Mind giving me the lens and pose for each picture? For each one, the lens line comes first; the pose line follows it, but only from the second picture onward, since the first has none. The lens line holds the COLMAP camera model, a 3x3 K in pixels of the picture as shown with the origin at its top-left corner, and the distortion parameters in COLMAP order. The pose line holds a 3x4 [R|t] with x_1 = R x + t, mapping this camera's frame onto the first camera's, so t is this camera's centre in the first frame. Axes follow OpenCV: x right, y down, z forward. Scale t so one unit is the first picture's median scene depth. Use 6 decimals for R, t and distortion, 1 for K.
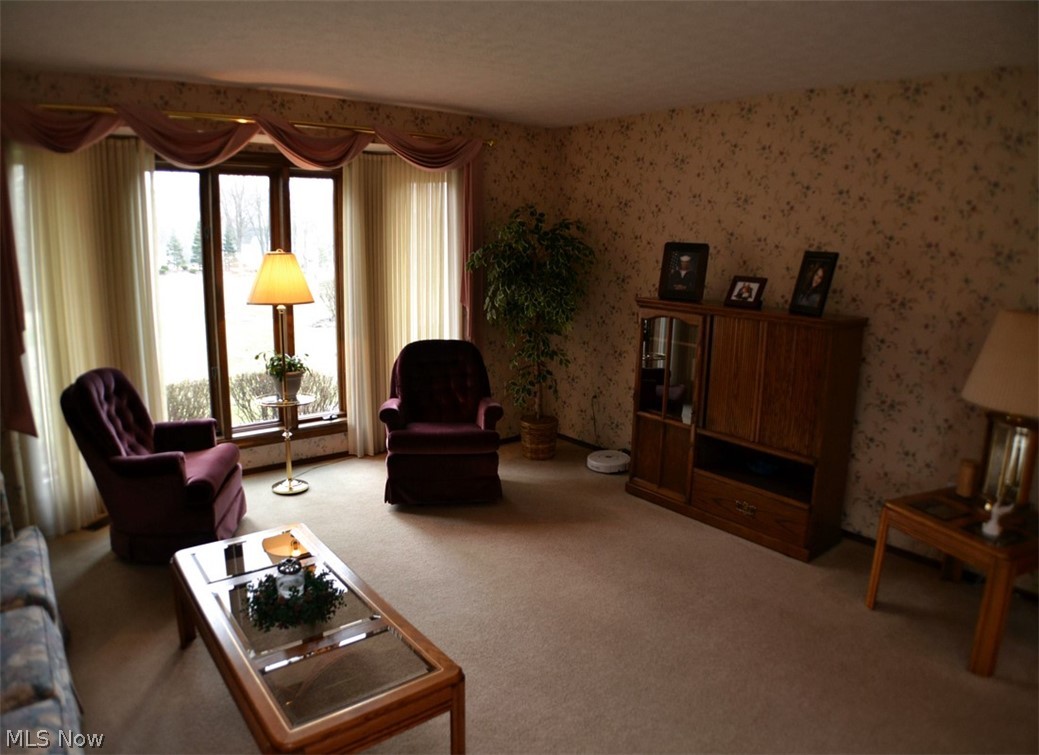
lens RADIAL K [[737.2, 0, 515.6], [0, 737.2, 376.7], [0, 0, 1]] dist [0.003853, -0.003266]
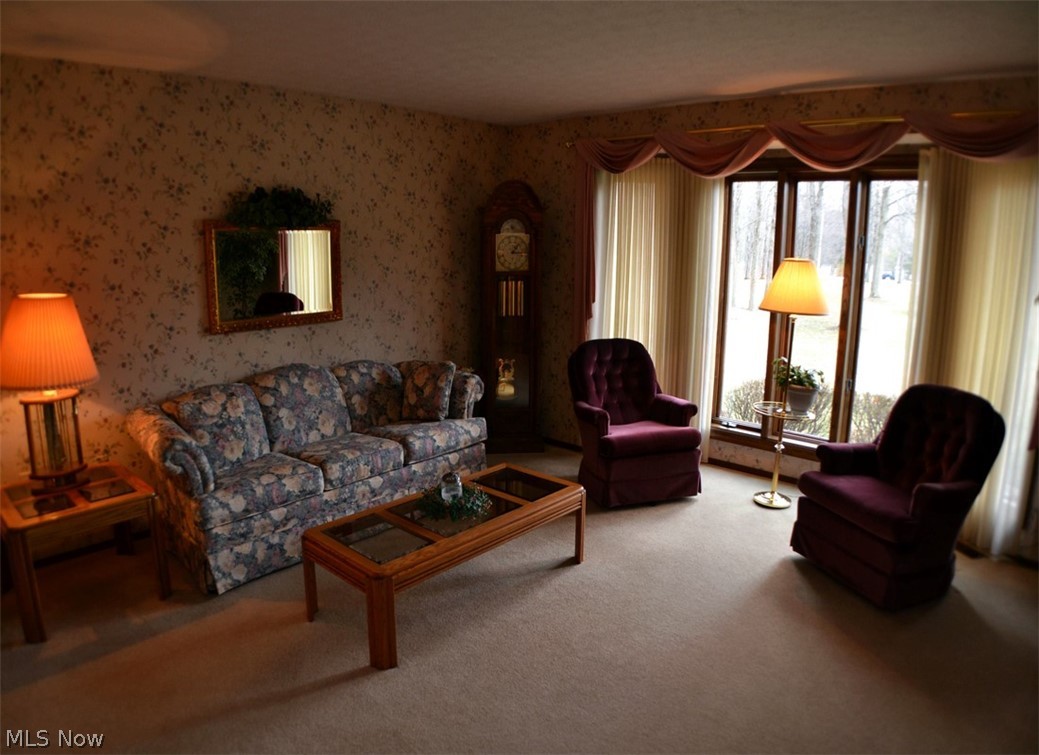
lens RADIAL K [[737.2, 0, 518.0], [0, 737.2, 380.2], [0, 0, 1]] dist [0.003853, -0.003266]
pose [[0.234729, 0.206085, -0.949964, 0.574306], [-0.220468, 0.963087, 0.154456, -0.090064], [0.946729, 0.173182, 0.271500, 0.441320]]
